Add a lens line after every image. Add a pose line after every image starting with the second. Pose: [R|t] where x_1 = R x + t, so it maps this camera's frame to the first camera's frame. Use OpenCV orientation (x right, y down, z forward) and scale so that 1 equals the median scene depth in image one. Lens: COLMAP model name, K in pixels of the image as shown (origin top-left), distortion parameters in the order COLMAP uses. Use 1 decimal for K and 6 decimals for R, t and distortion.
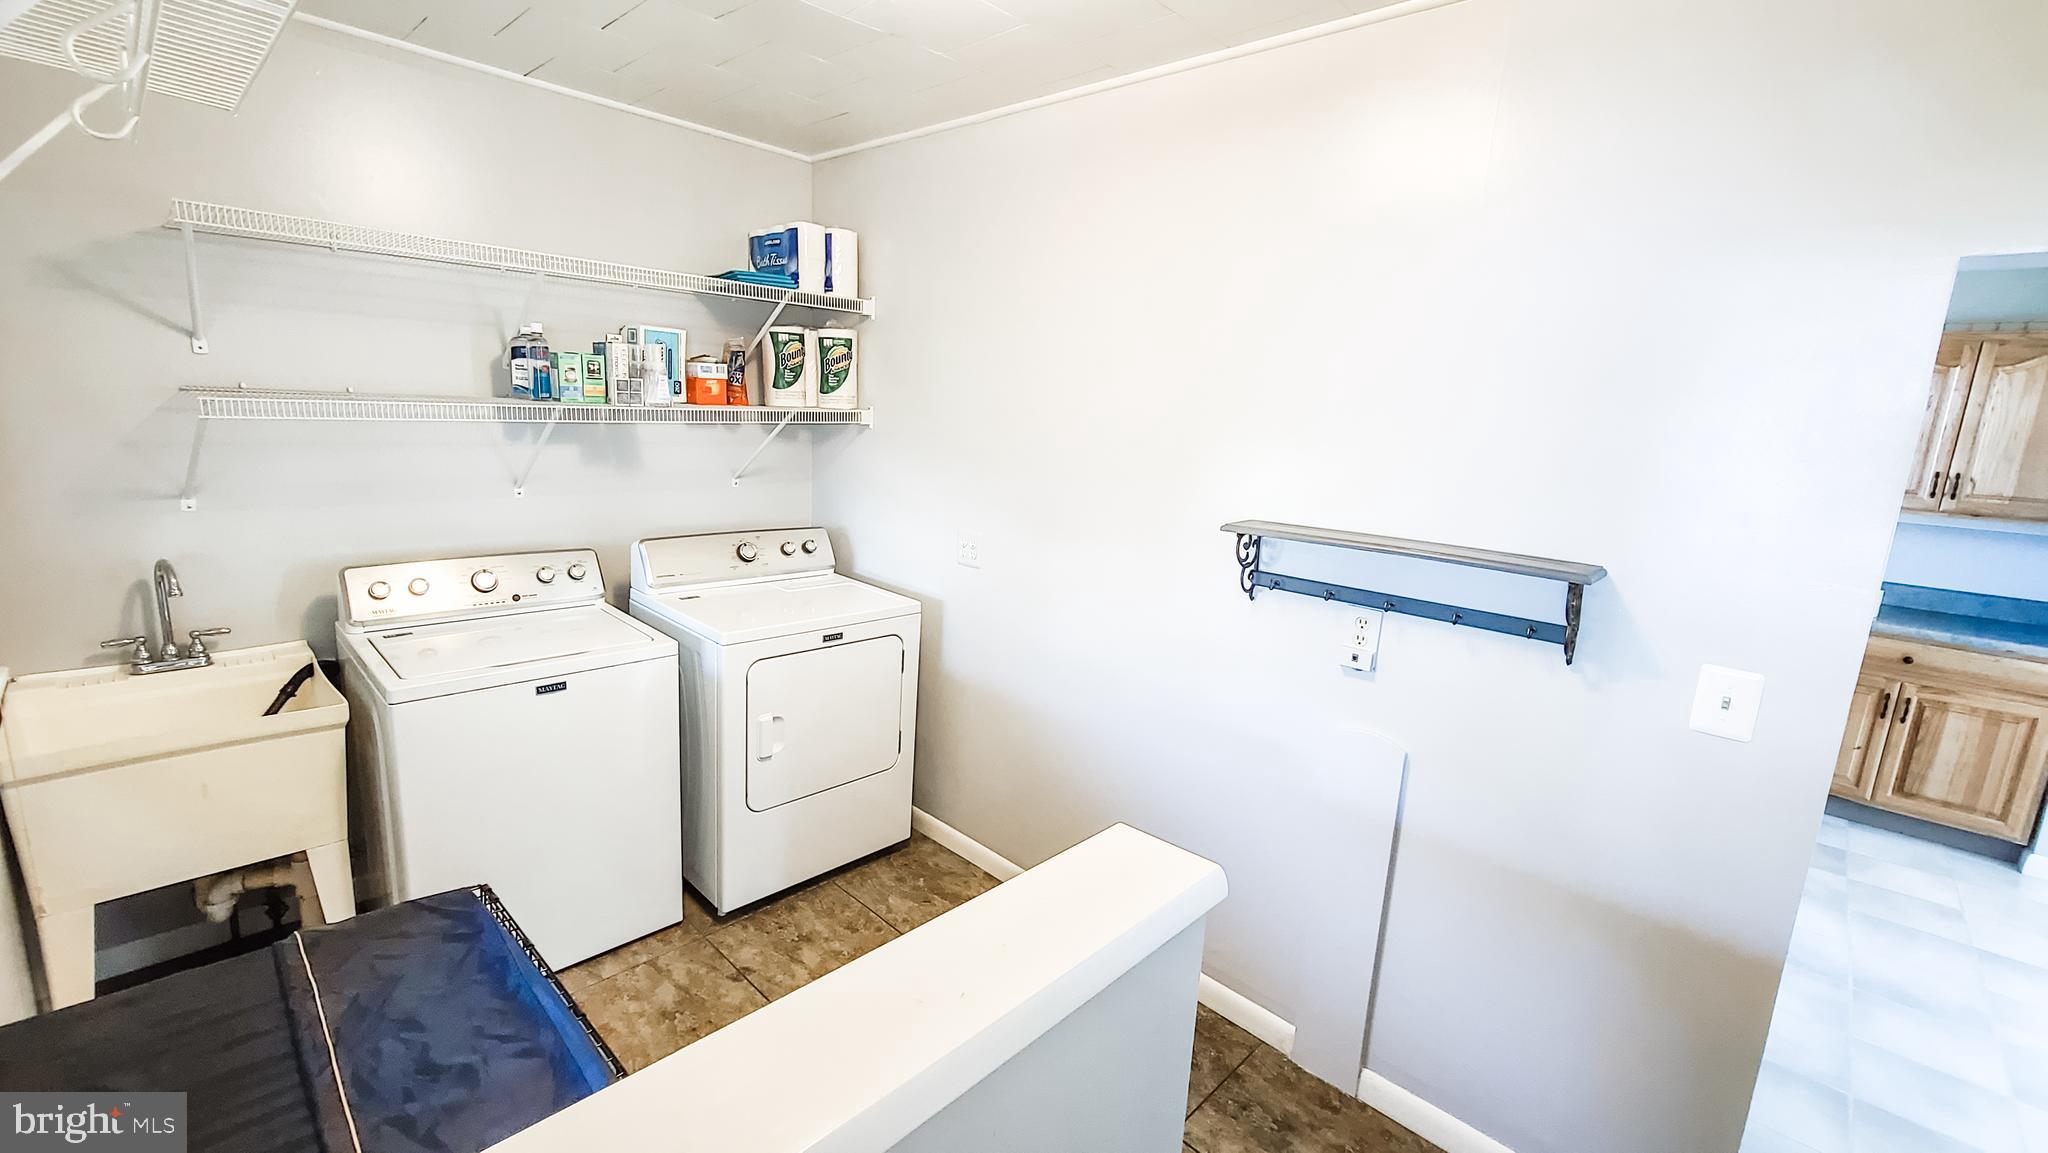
lens RADIAL K [[843.2, 0, 1028.0], [0, 843.2, 570.6], [0, 0, 1]] dist [-0.000643, 0.000092]
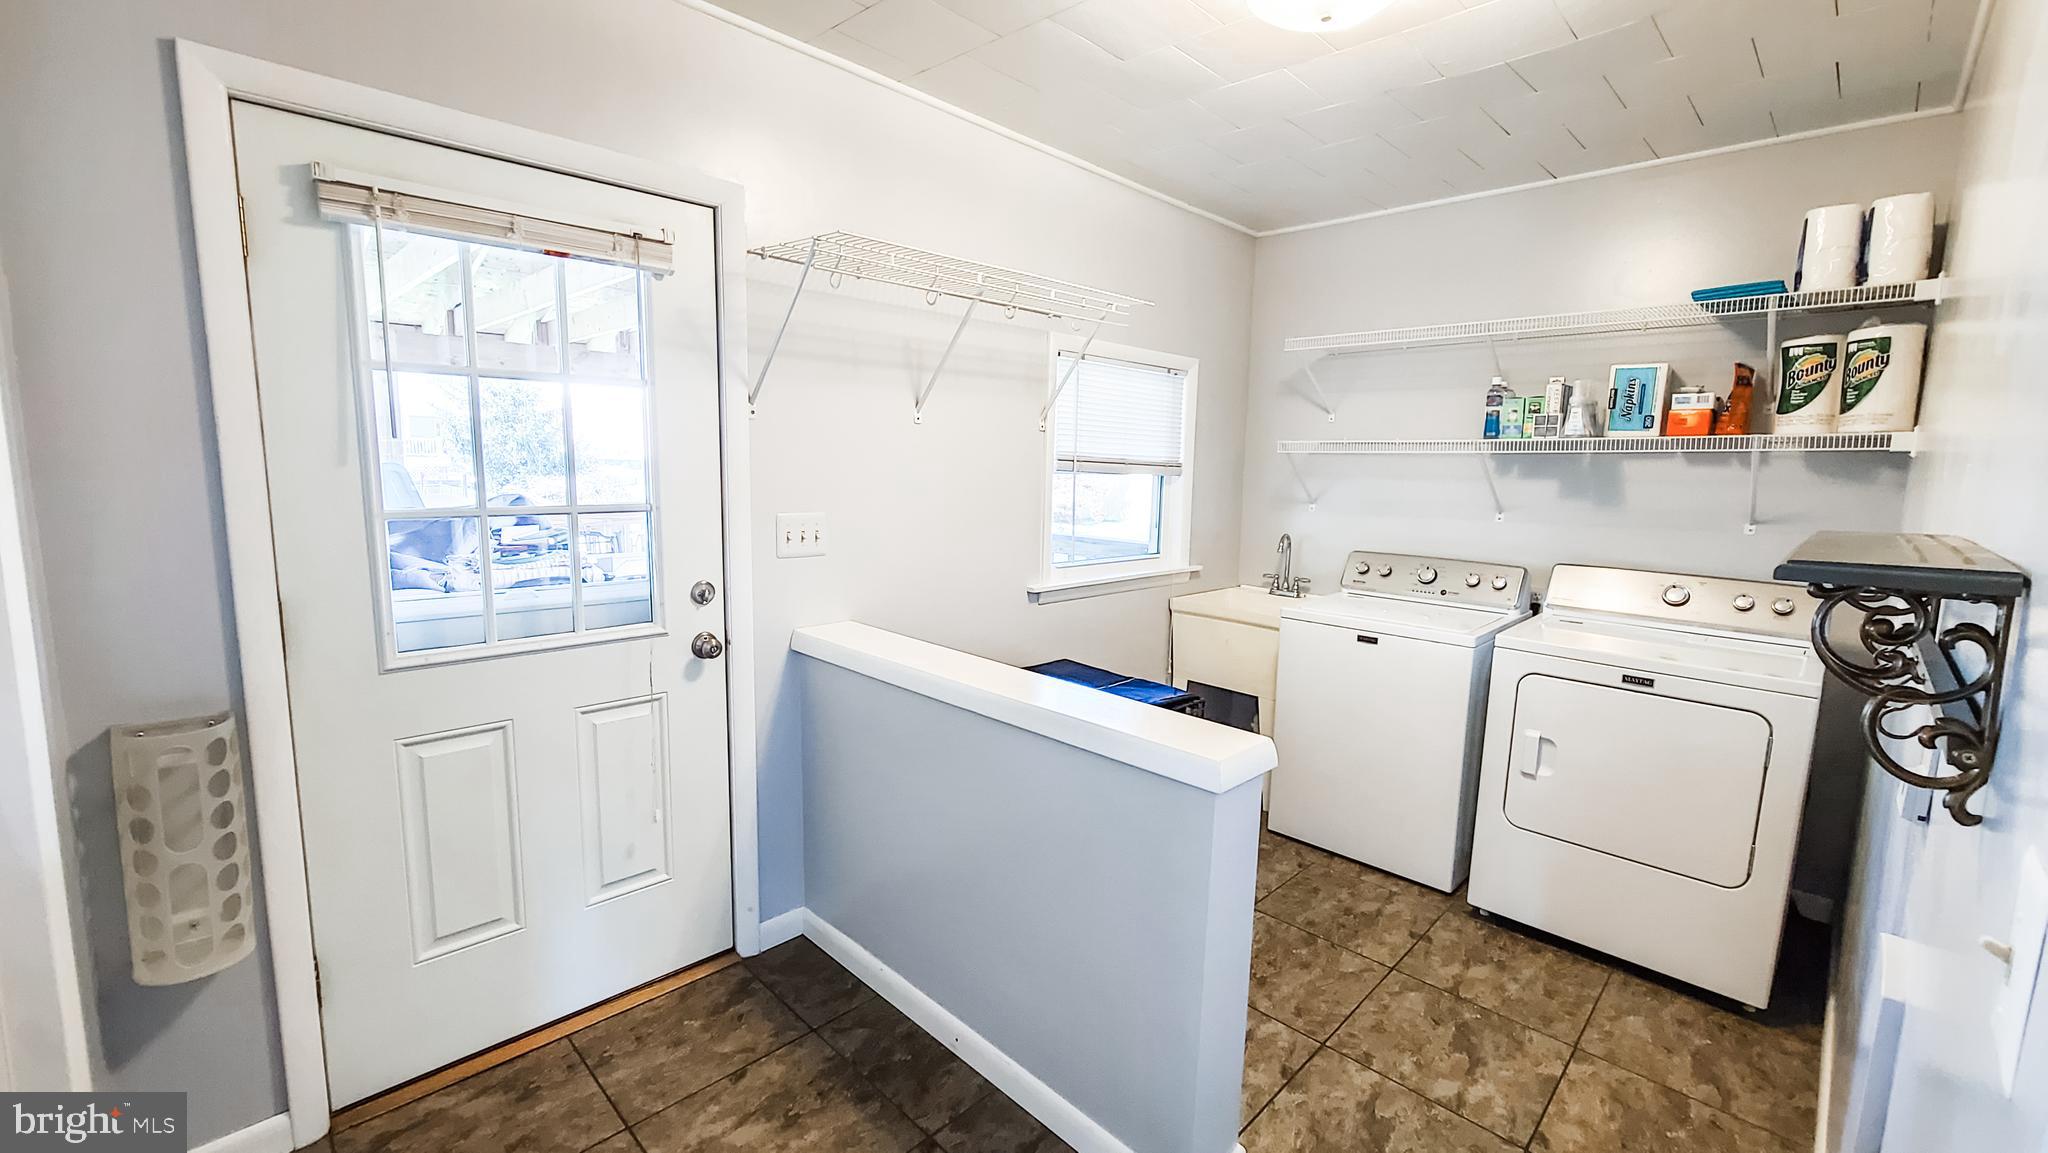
lens RADIAL K [[843.2, 0, 1028.2], [0, 843.2, 575.5], [0, 0, 1]] dist [-0.000643, 0.000092]
pose [[-0.011650, 0.079993, -0.996727, 0.595739], [-0.216492, 0.972950, 0.080615, 0.035962], [0.976215, 0.216722, 0.005983, 0.325490]]
